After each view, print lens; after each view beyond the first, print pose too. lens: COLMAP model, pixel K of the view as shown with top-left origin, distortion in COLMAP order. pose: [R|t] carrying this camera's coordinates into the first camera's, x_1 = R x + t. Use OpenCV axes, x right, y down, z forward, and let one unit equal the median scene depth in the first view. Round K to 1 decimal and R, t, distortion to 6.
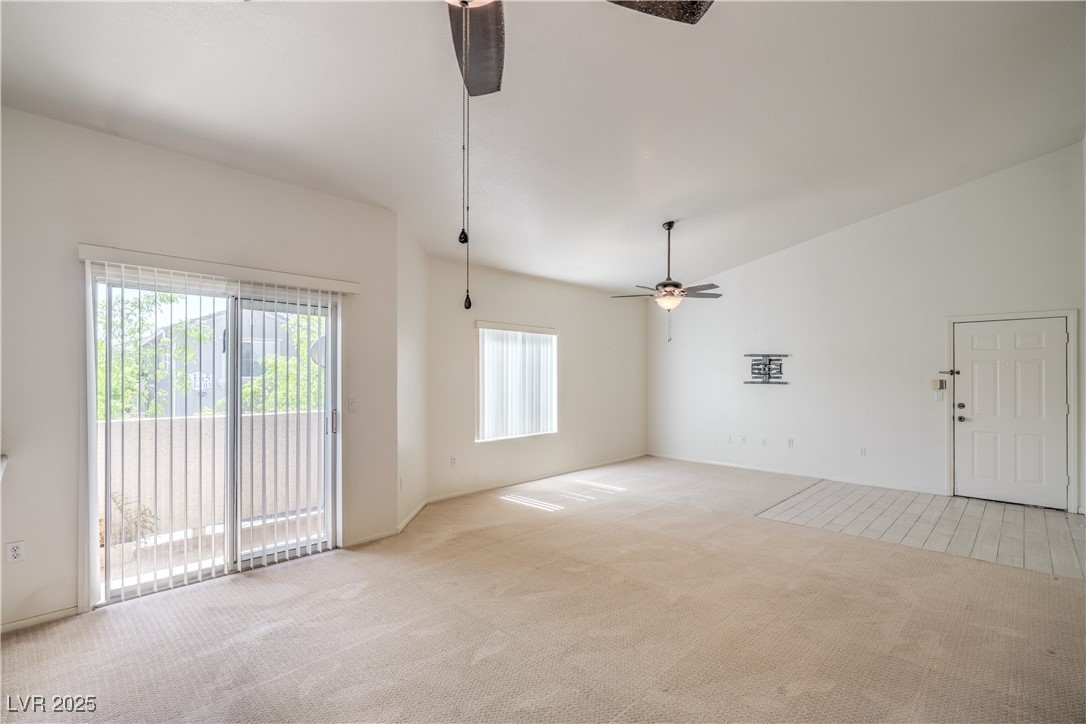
lens RADIAL K [[540.5, 0, 543.0], [0, 540.5, 362.0], [0, 0, 1]] dist [0.001349, 0.000046]
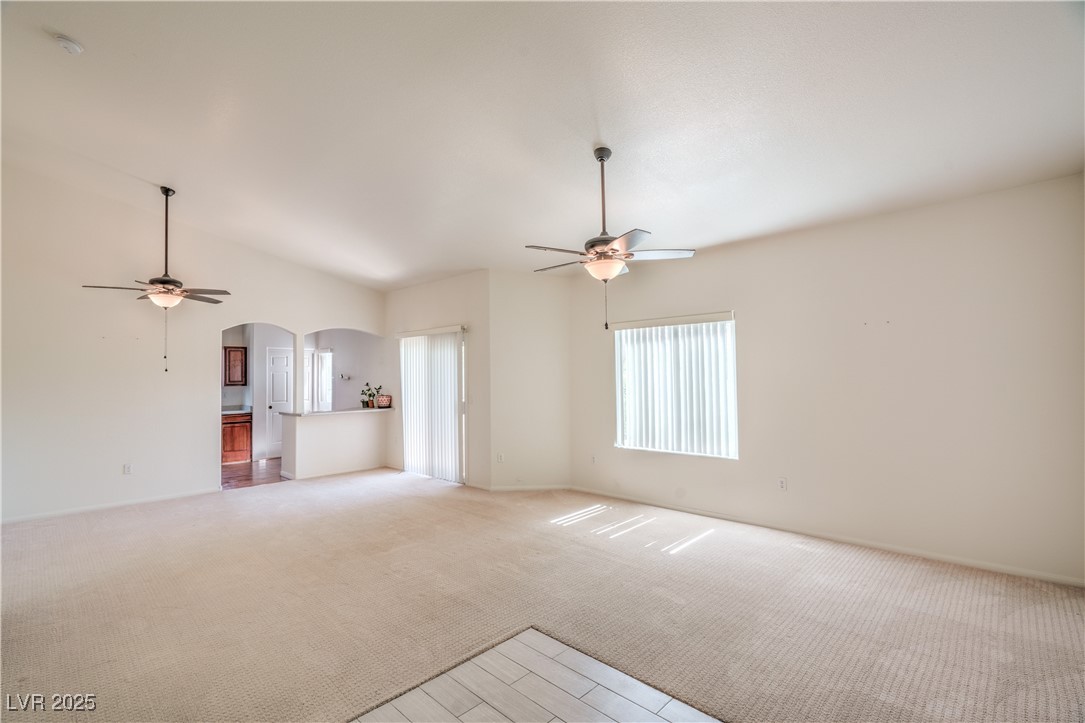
lens RADIAL K [[509.7, 0, 542.5], [0, 509.7, 361.5], [0, 0, 1]] dist [0.000696, 0.000039]
pose [[-0.046342, -0.028685, -0.998514, 0.794670], [0.034862, 0.998932, -0.030315, 0.016704], [0.998317, -0.036215, -0.045293, 0.887239]]
